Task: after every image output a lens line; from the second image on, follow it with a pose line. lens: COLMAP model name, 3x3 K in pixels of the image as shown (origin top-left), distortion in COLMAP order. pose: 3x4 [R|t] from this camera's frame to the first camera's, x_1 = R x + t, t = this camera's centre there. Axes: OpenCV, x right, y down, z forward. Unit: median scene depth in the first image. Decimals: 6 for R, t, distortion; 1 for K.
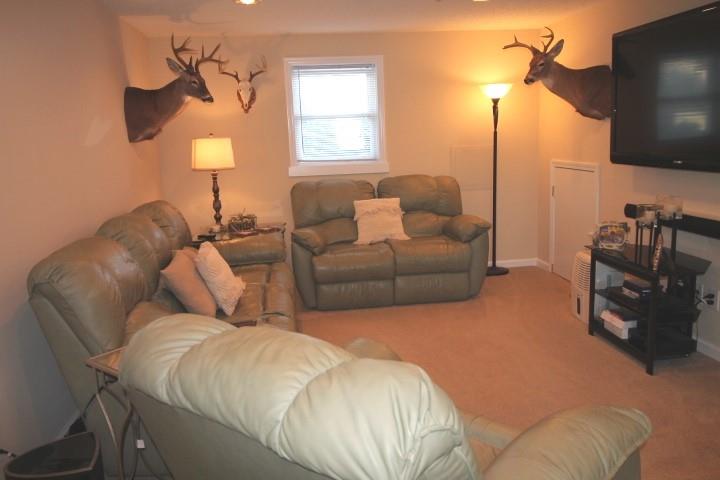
lens RADIAL K [[572.8, 0, 361.2], [0, 572.8, 234.0], [0, 0, 1]] dist [0.008079, 0.001257]
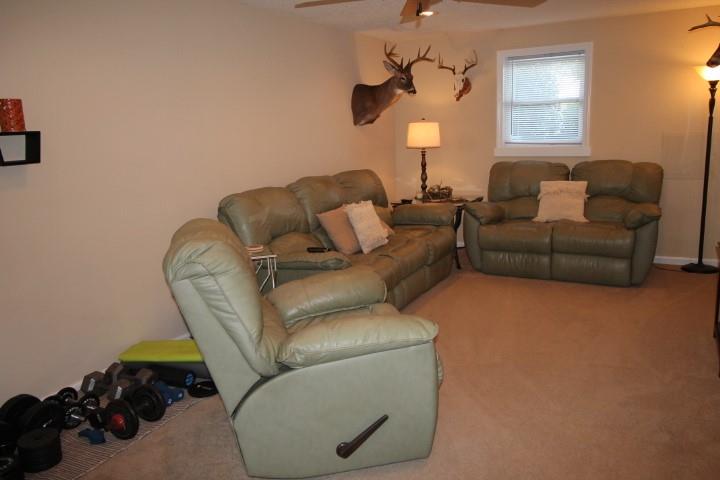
lens RADIAL K [[572.8, 0, 361.2], [0, 572.8, 234.0], [0, 0, 1]] dist [0.008079, 0.001257]
pose [[0.808919, 0.120972, -0.575340, 0.362648], [-0.100313, 0.992652, 0.067678, 0.001671], [0.579299, 0.002968, 0.815110, -0.081669]]
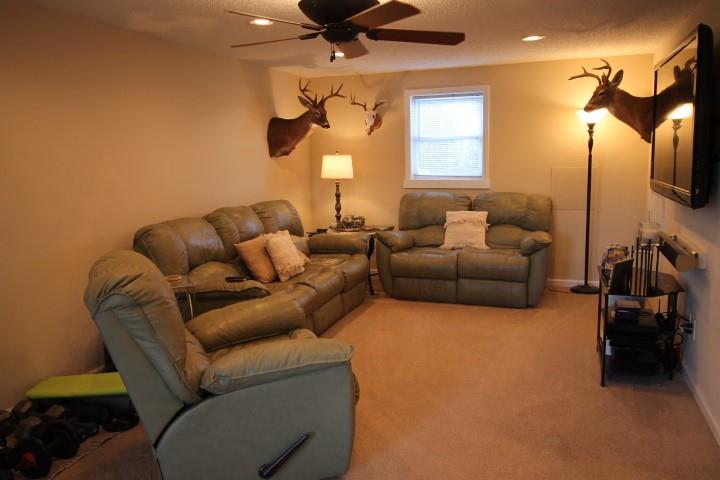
lens RADIAL K [[572.8, 0, 361.2], [0, 572.8, 234.0], [0, 0, 1]] dist [0.008079, 0.001257]
pose [[0.887736, 0.087210, -0.452016, 0.378484], [-0.095637, 0.995407, 0.004223, -0.000545], [0.450309, 0.039481, 0.892000, -0.117276]]
